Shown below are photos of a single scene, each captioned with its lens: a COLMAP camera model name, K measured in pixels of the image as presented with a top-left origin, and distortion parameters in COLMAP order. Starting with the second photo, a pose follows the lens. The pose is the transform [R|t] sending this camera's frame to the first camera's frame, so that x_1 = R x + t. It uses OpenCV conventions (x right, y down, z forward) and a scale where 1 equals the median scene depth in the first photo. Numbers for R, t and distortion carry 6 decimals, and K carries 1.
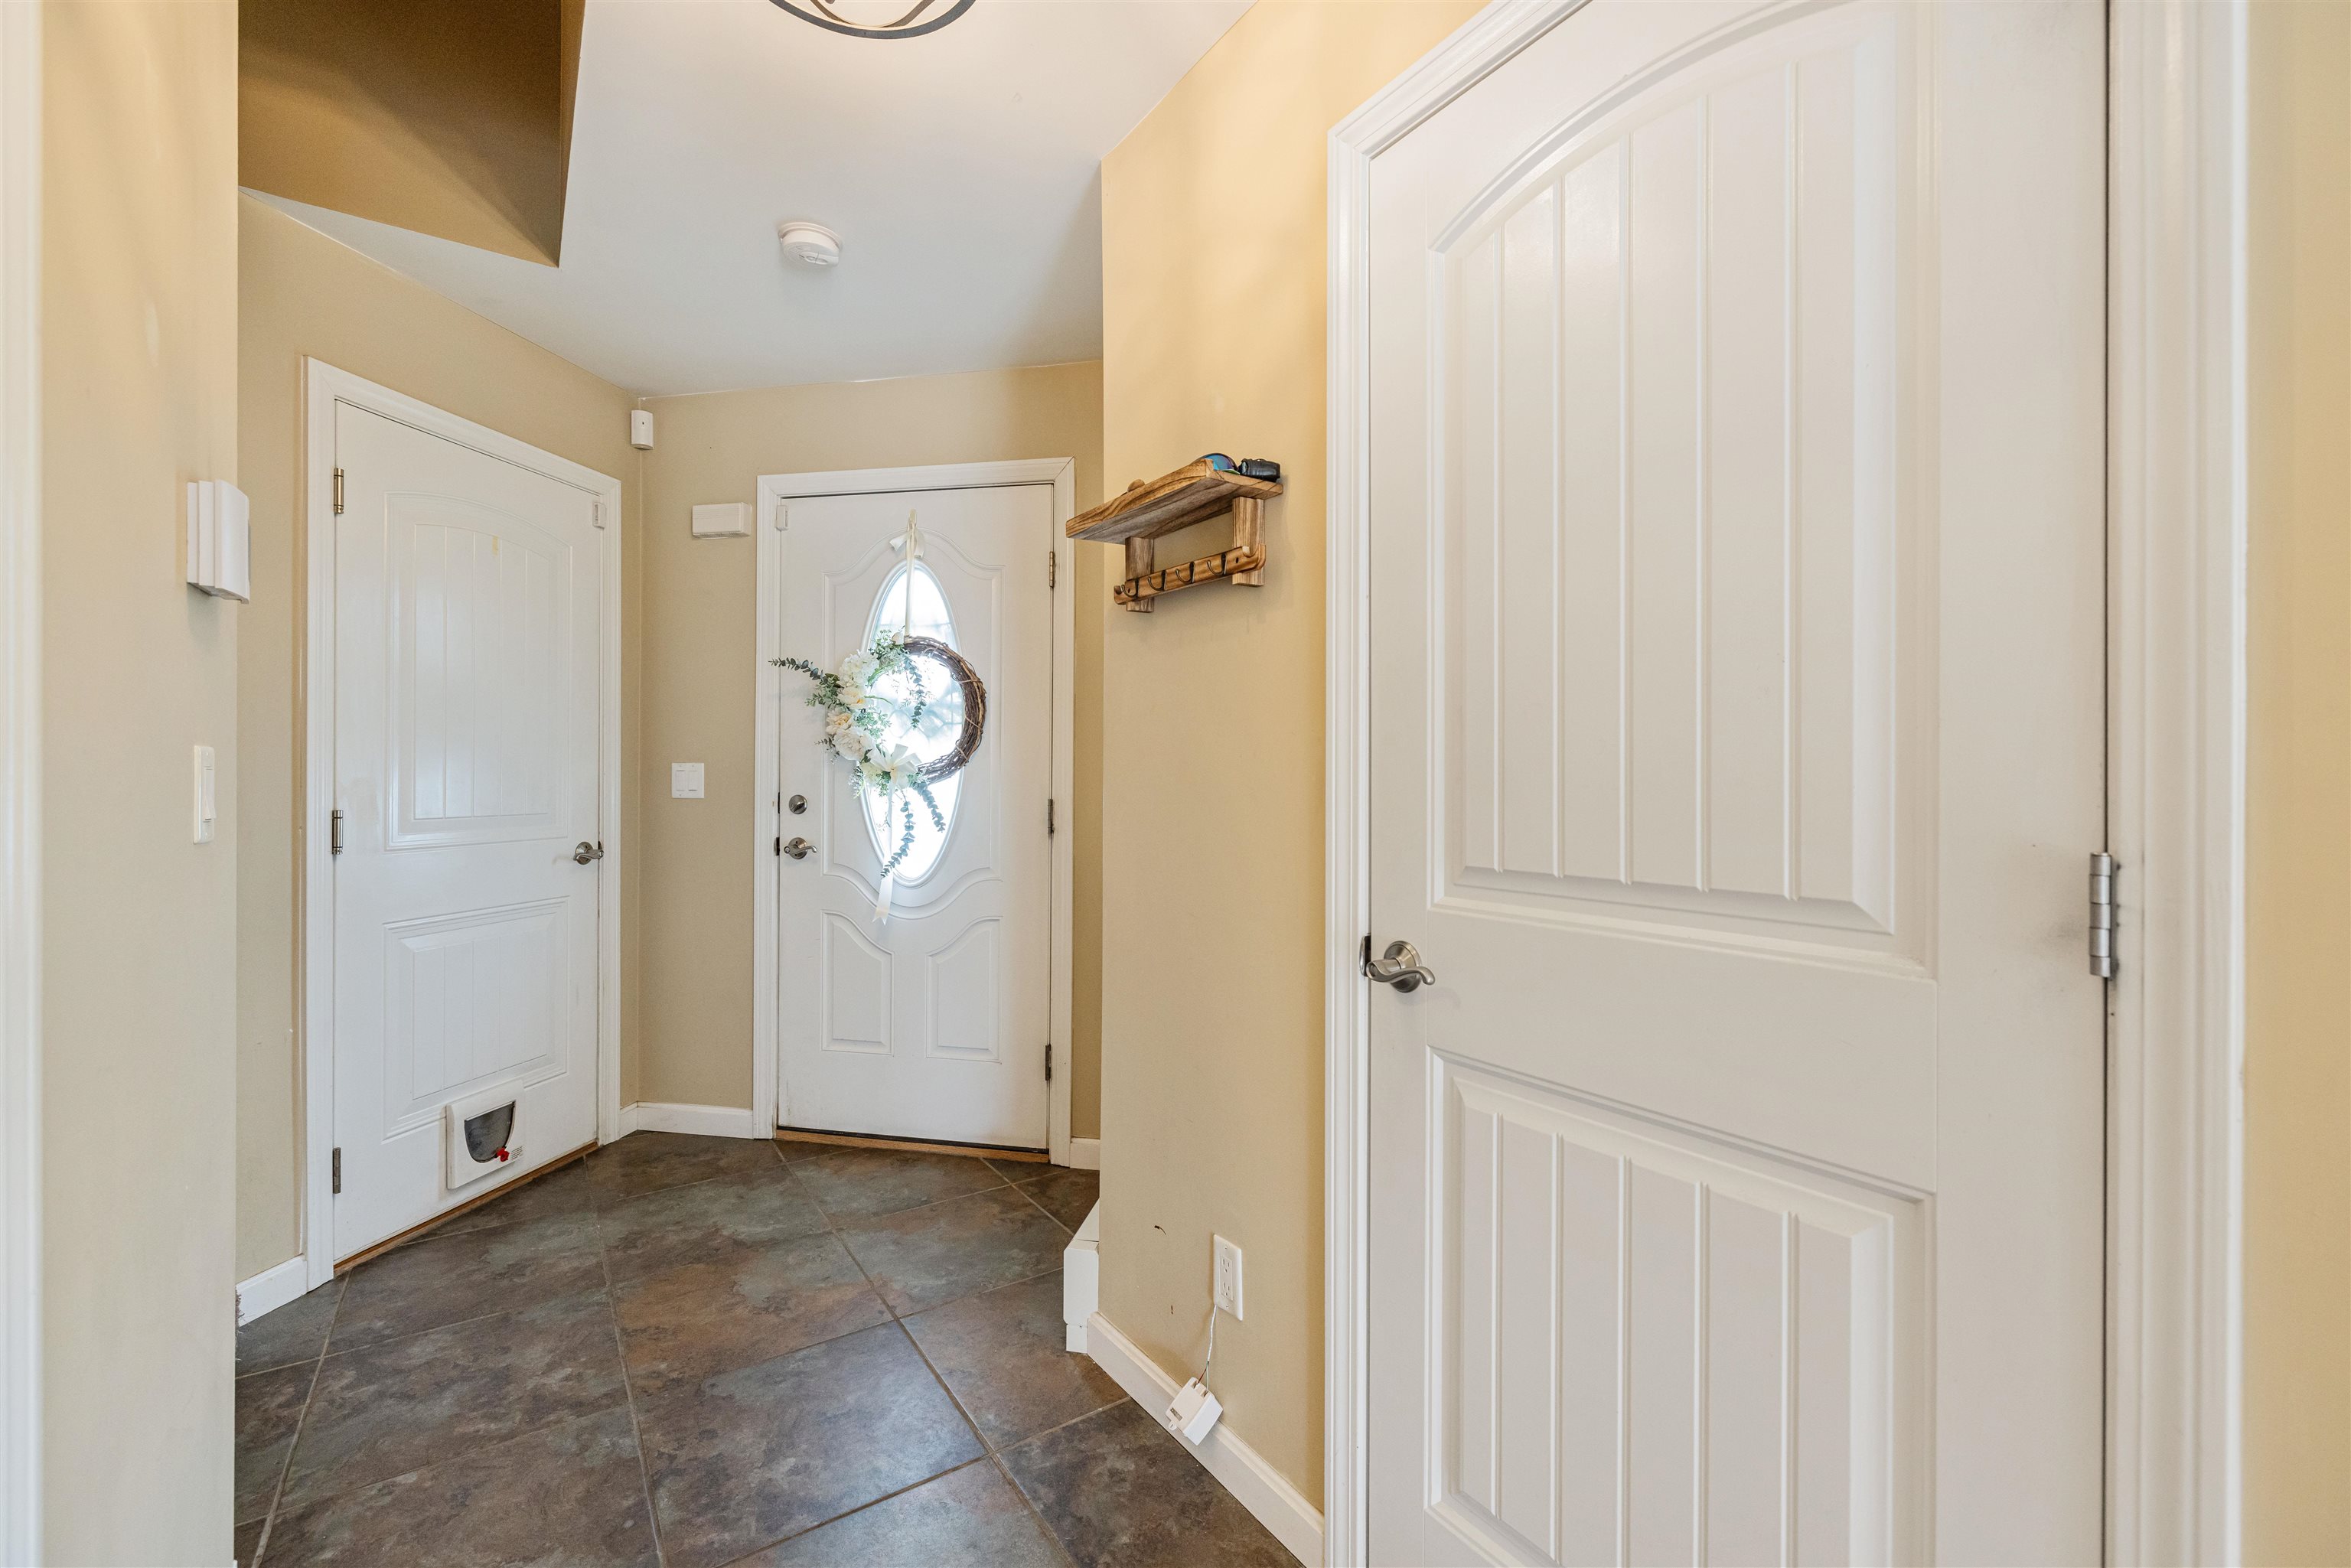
lens RADIAL K [[987.4, 0, 1168.5], [0, 987.4, 782.6], [0, 0, 1]] dist [-0.000452, 0.000530]
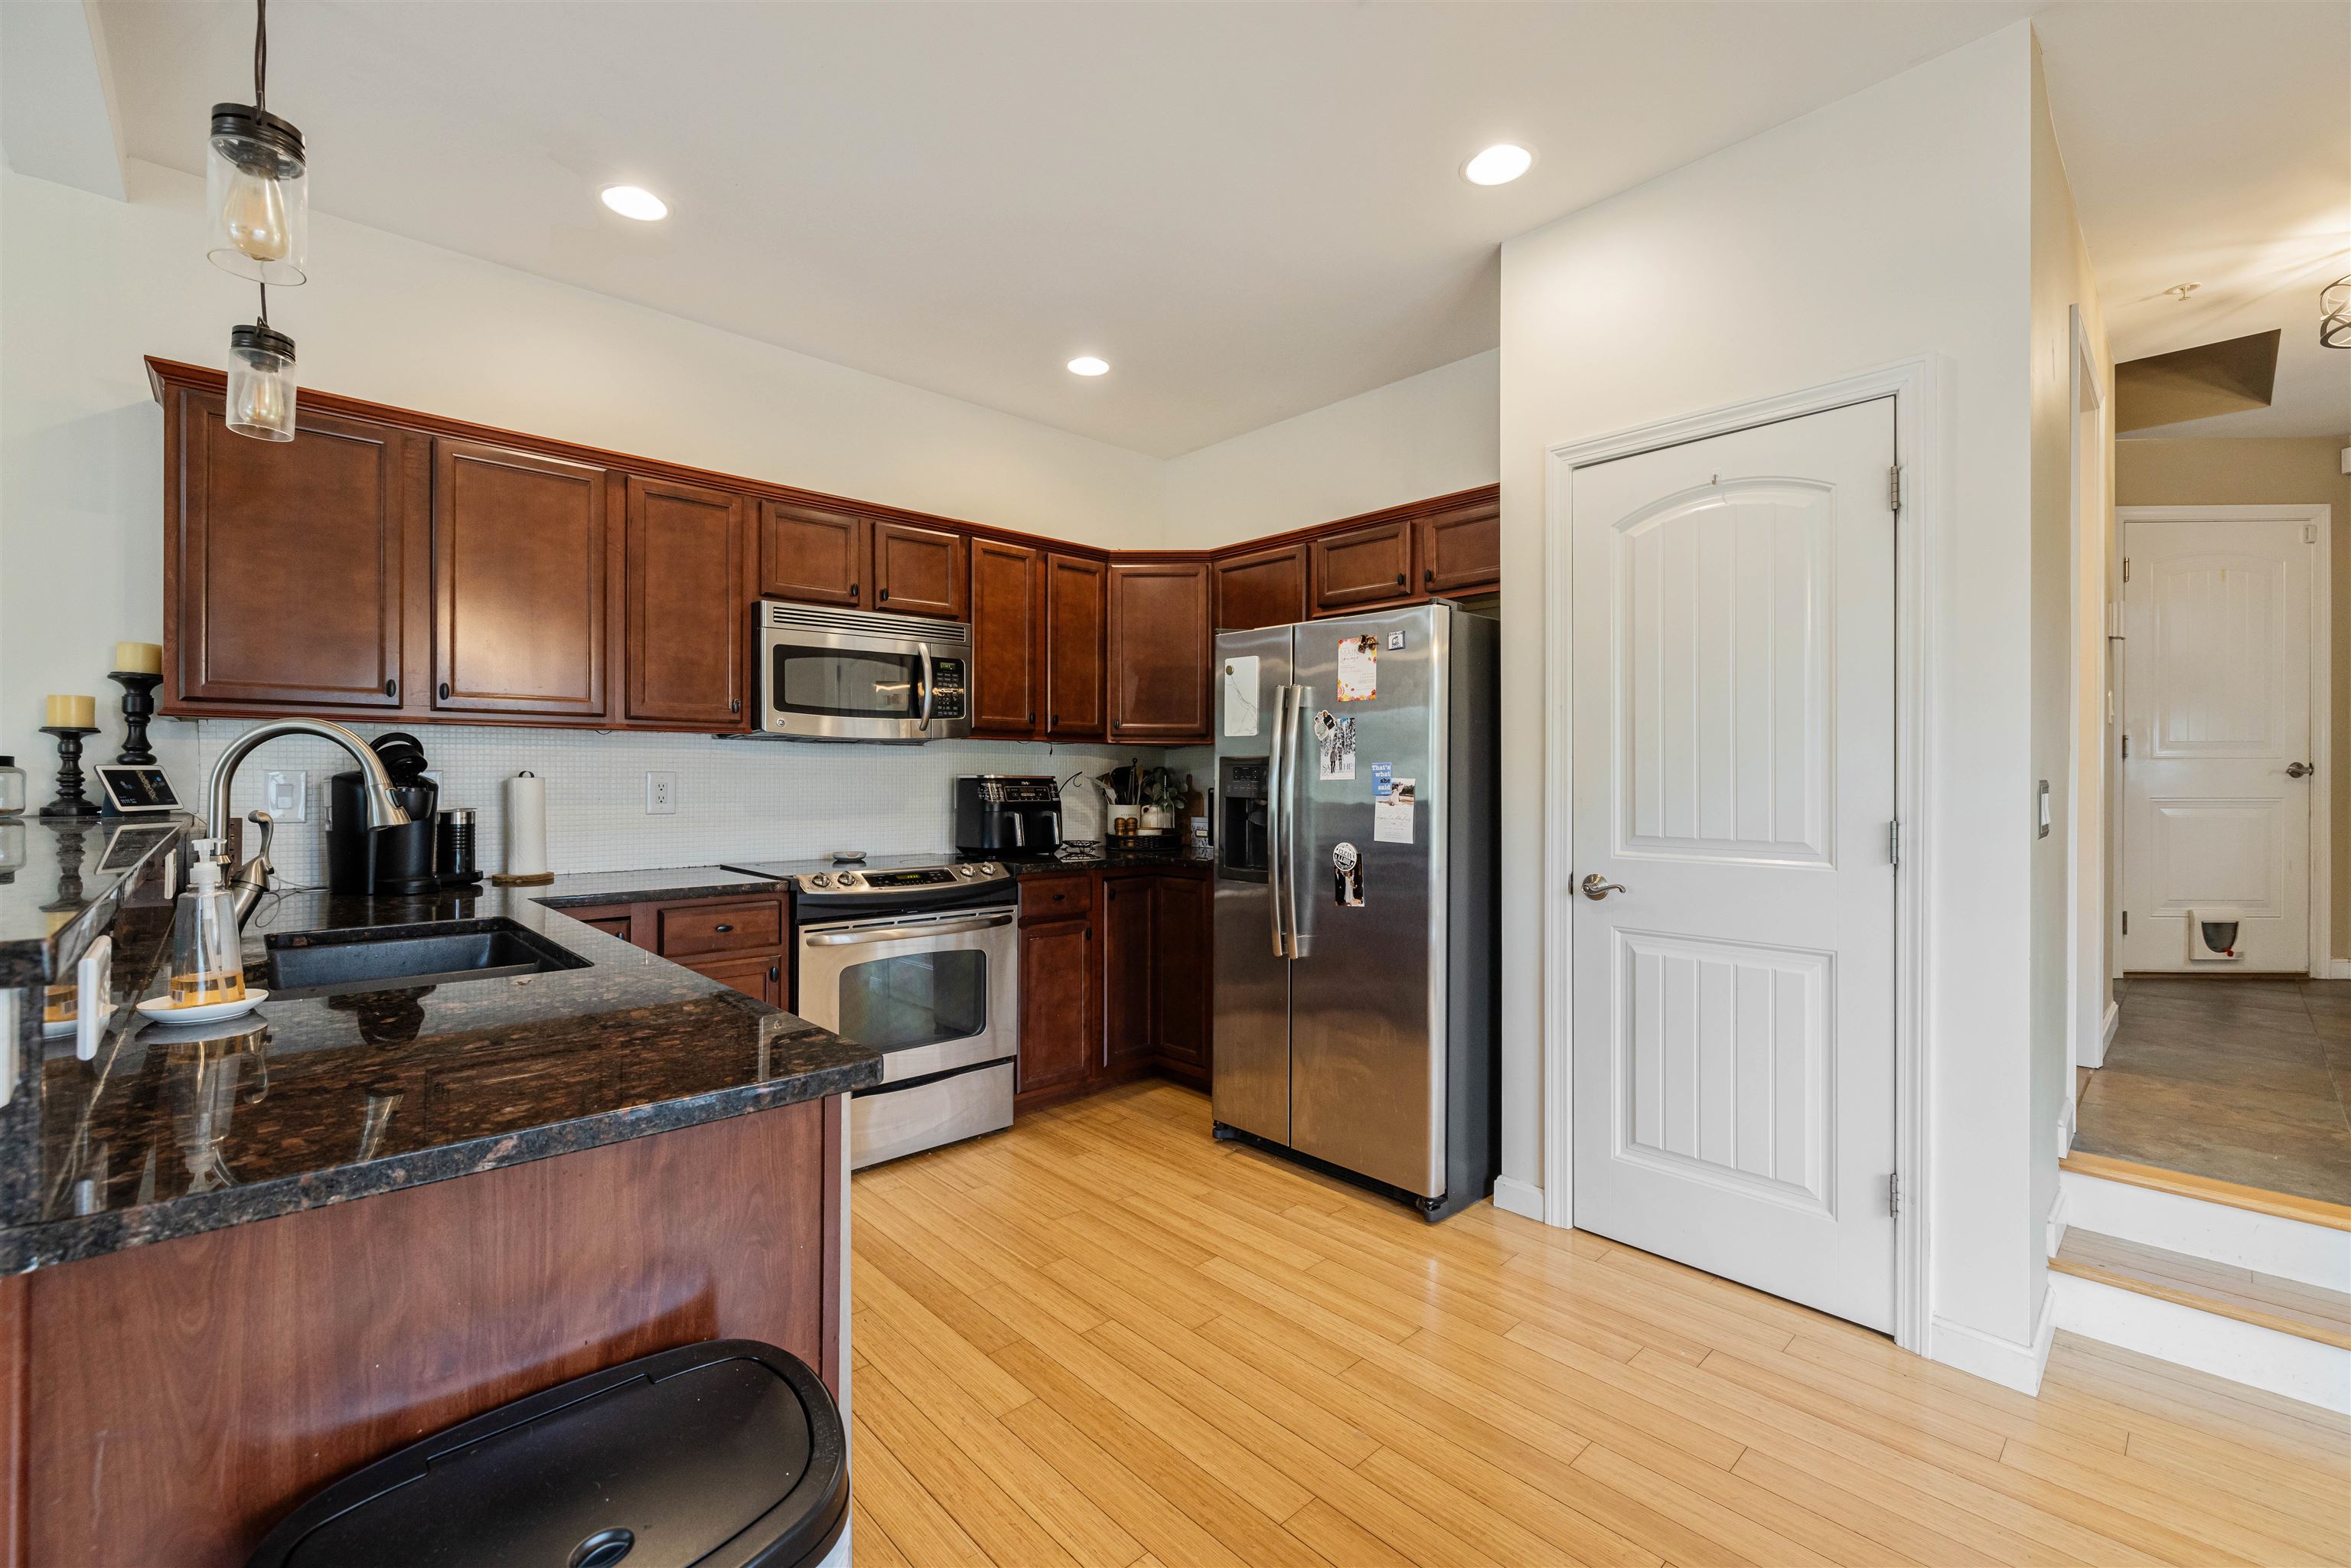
lens RADIAL K [[987.4, 0, 1167.4], [0, 987.4, 776.8], [0, 0, 1]] dist [-0.000452, 0.000530]
pose [[0.165381, -0.005779, -0.986213, 0.567163], [-0.004641, 0.999967, -0.006638, 0.098859], [0.986219, 0.005674, 0.165348, -0.878880]]
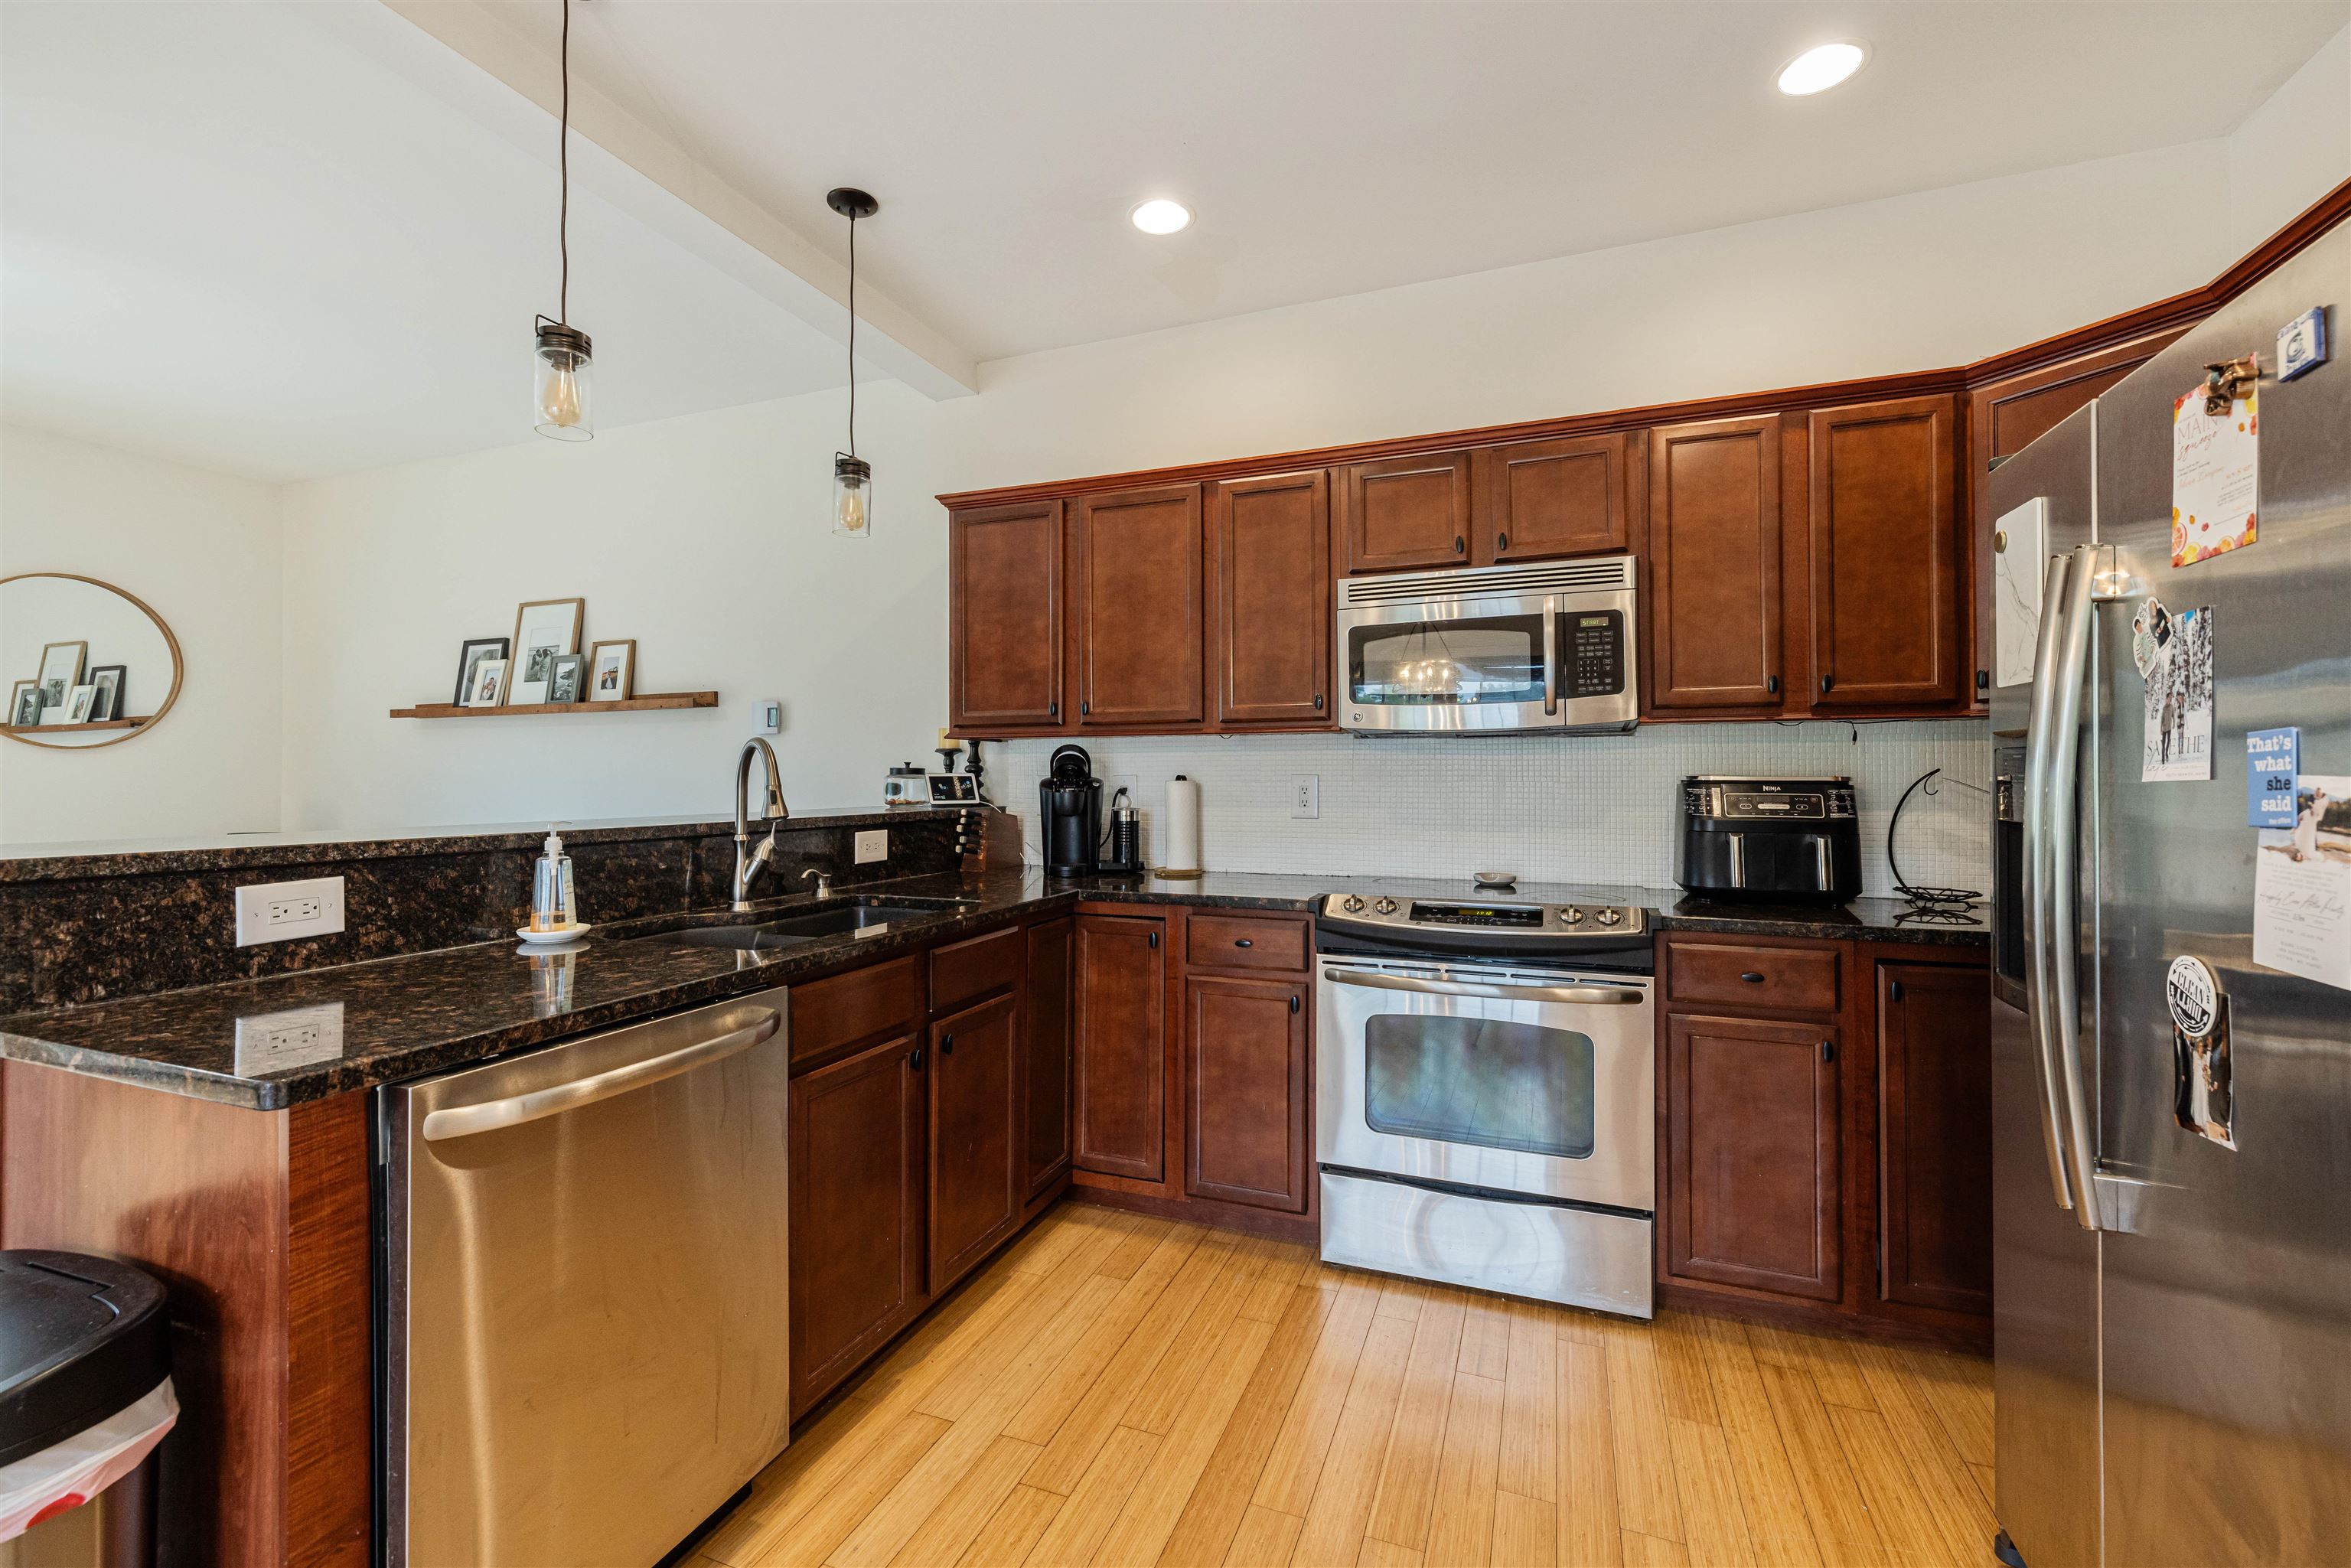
lens RADIAL K [[987.4, 0, 1170.1], [0, 987.4, 770.8], [0, 0, 1]] dist [-0.000452, 0.000530]
pose [[-0.815905, -0.010610, -0.578089, 0.140679], [-0.005875, 0.999932, -0.010060, 0.096274], [0.578157, -0.004812, -0.815912, -0.477725]]
